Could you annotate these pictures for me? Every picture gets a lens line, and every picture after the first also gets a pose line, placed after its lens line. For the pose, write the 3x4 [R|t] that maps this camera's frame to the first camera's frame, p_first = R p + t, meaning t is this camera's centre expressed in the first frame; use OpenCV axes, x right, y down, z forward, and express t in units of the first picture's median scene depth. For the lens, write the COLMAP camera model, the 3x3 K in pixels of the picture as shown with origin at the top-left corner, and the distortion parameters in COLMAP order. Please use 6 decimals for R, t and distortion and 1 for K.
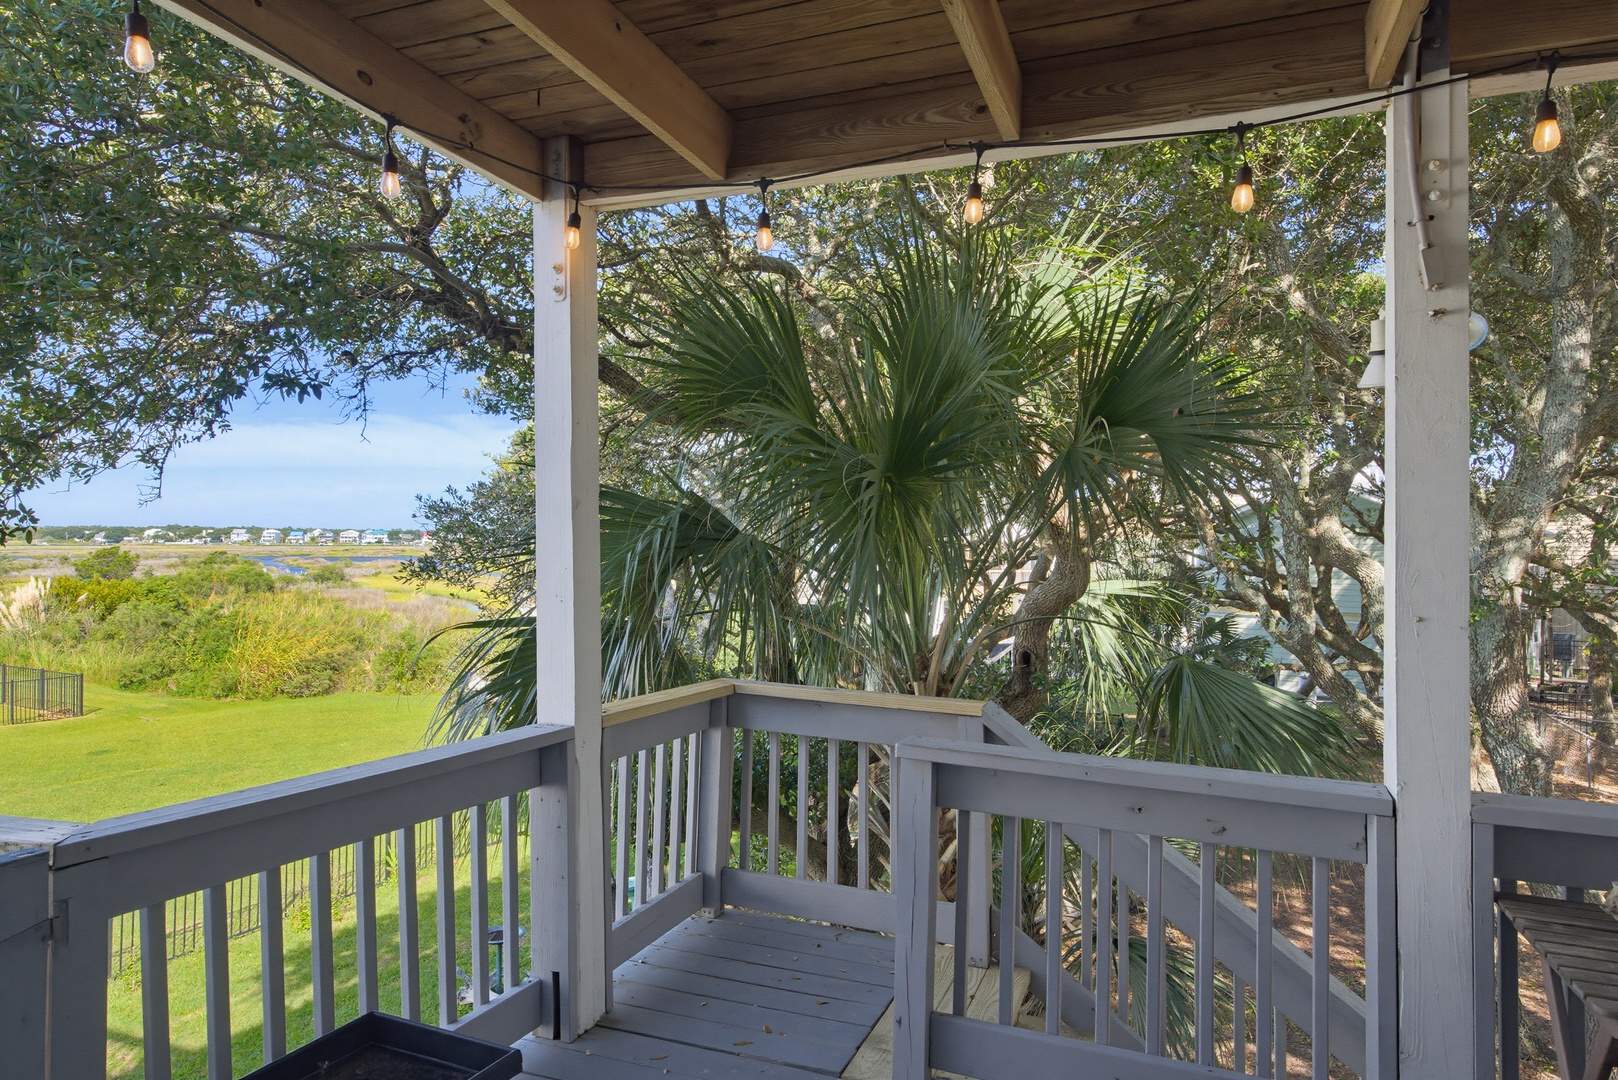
lens RADIAL K [[960.0, 0, 812.5], [0, 960.0, 537.2], [0, 0, 1]] dist [-0.014459, 0.000816]
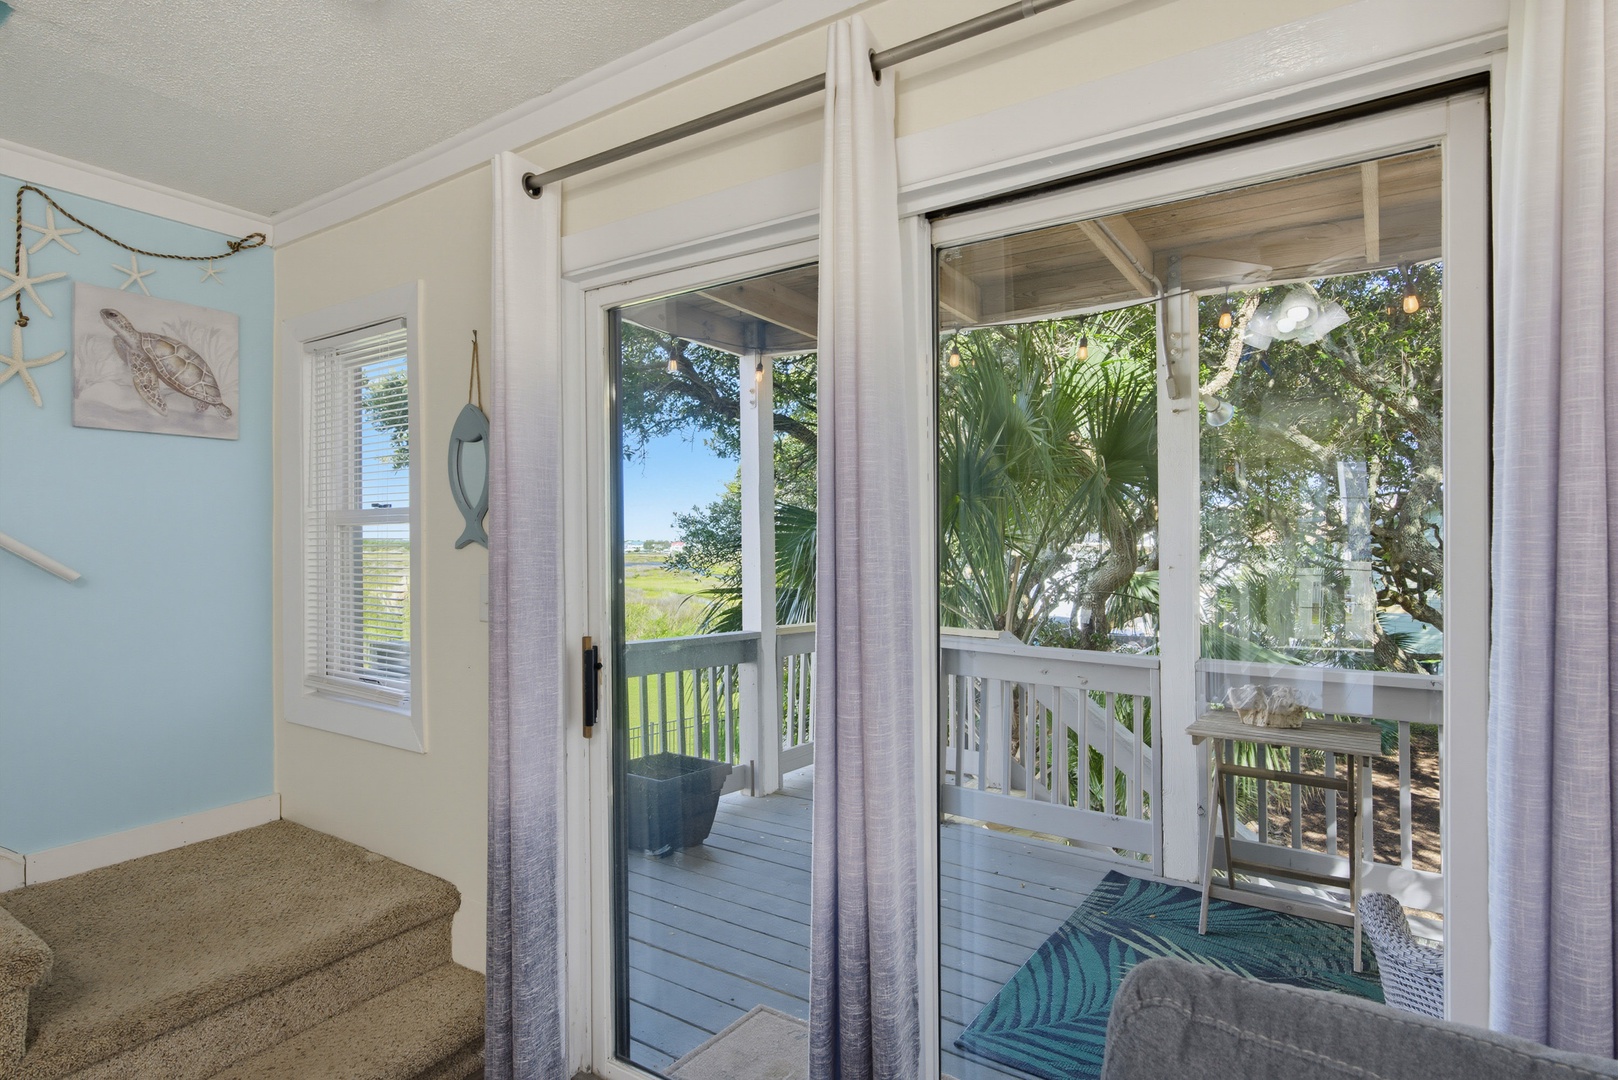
lens RADIAL K [[882.0, 0, 815.6], [0, 882.0, 539.7], [0, 0, 1]] dist [-0.055995, 0.035632]
pose [[0.975595, -0.006482, -0.219483, 0.131780], [0.004513, 0.999945, -0.009473, 0.017738], [0.219532, 0.008251, 0.975570, -0.372581]]
